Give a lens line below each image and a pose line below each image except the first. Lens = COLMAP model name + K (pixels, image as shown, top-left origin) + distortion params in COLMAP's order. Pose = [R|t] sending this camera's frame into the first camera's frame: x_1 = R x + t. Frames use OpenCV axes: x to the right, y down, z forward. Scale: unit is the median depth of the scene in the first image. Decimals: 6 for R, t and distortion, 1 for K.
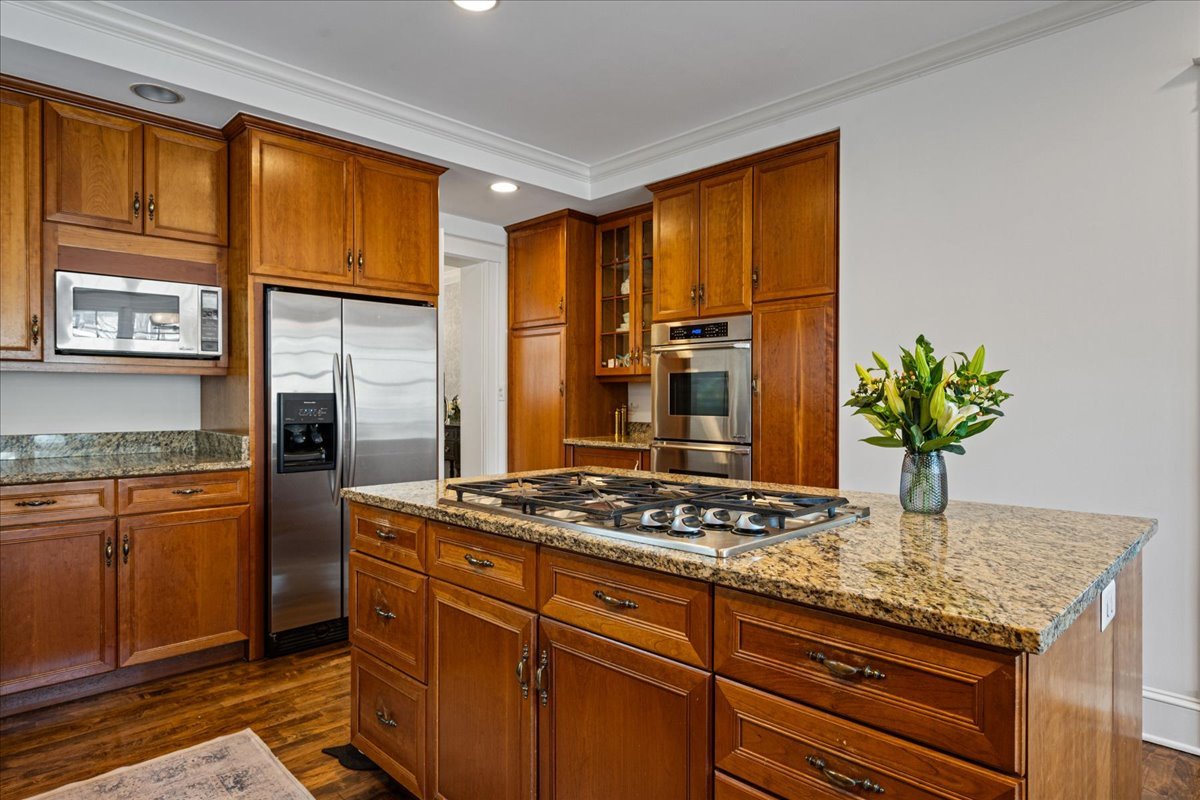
lens RADIAL K [[691.3, 0, 601.3], [0, 691.3, 400.9], [0, 0, 1]] dist [0.001044, -0.002721]
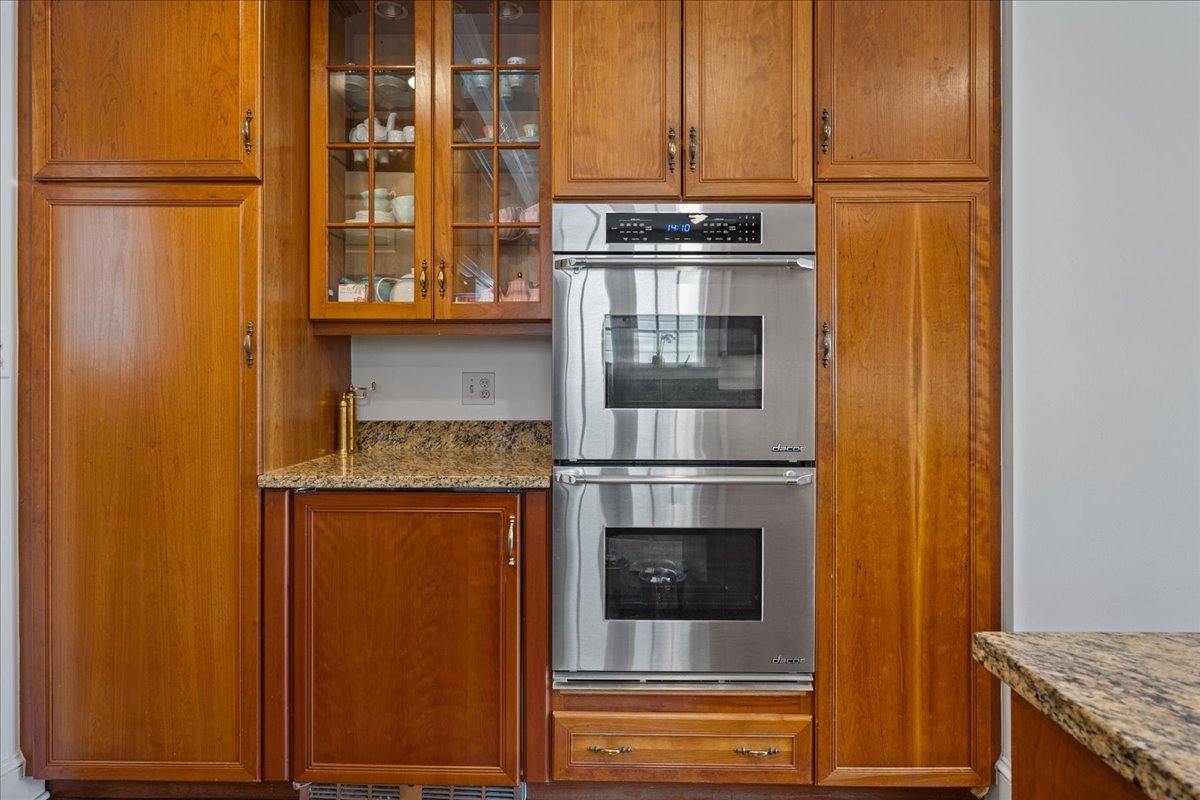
lens RADIAL K [[691.3, 0, 575.3], [0, 691.3, 380.1], [0, 0, 1]] dist [0.001044, -0.002721]
pose [[0.716569, -0.000627, 0.697516, -0.255329], [0.000994, 0.999999, -0.000123, 0.002838], [-0.697515, 0.000782, 0.716569, 0.766423]]
